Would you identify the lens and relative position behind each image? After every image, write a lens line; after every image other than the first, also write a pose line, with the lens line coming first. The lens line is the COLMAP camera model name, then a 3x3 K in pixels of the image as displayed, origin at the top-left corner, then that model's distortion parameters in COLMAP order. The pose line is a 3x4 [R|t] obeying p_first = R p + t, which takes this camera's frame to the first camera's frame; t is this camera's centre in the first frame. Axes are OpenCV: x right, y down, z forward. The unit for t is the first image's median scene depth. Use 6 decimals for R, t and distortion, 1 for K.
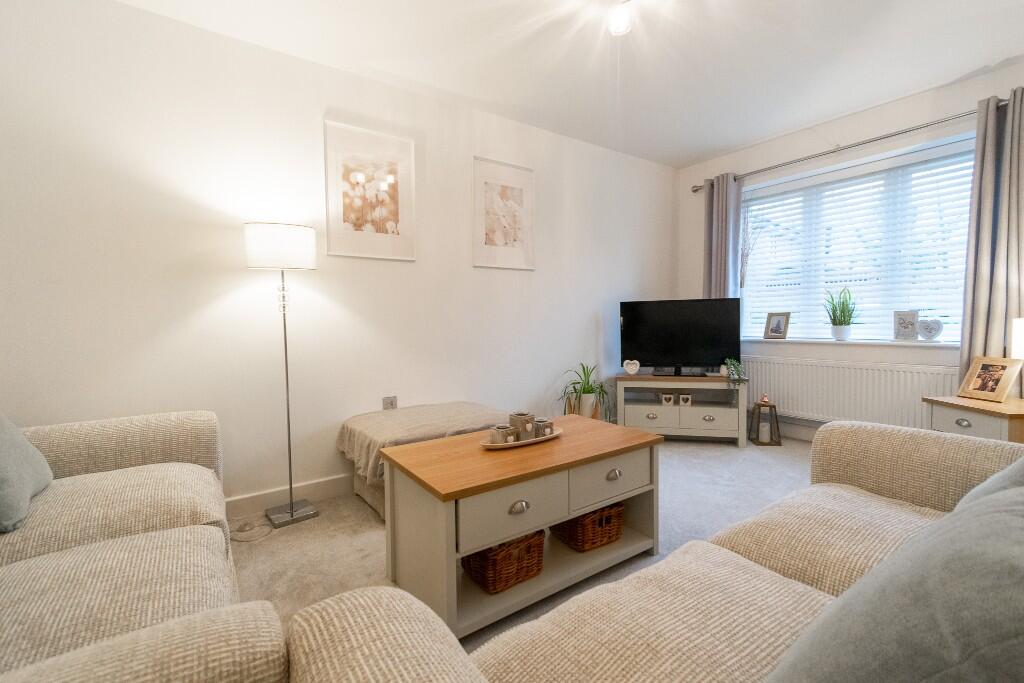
lens RADIAL K [[453.5, 0, 512.8], [0, 453.5, 339.5], [0, 0, 1]] dist [0.004396, -0.001507]
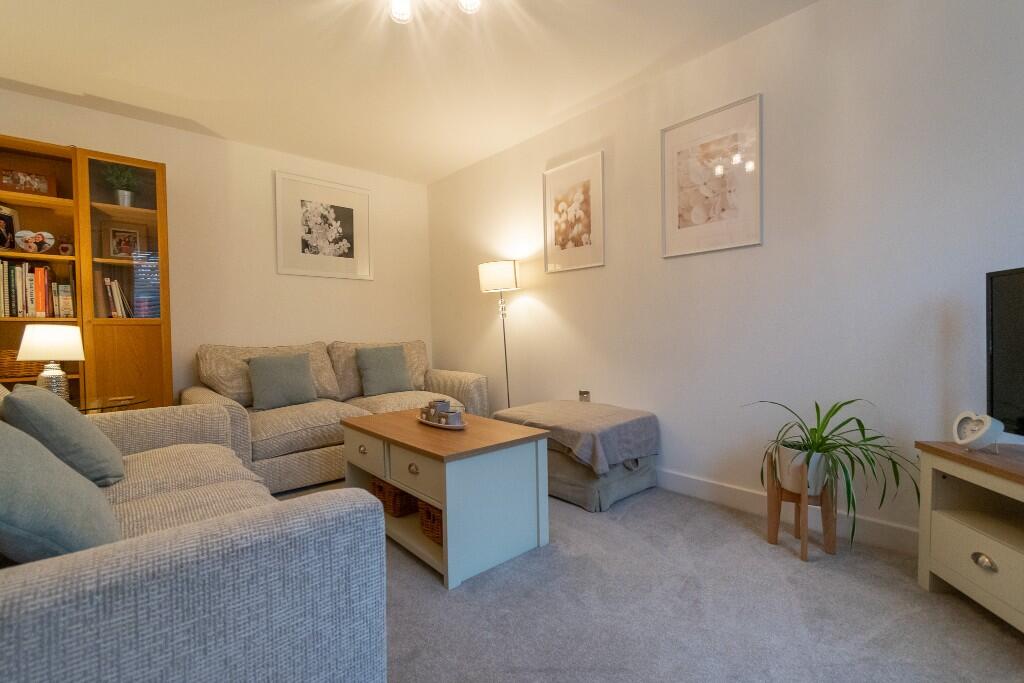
lens RADIAL K [[453.5, 0, 511.7], [0, 453.5, 340.1], [0, 0, 1]] dist [0.004396, -0.001507]
pose [[0.103979, 0.038579, -0.993831, 0.853867], [-0.025643, 0.999019, 0.036097, -0.035093], [0.994249, 0.021731, 0.104867, 0.723435]]
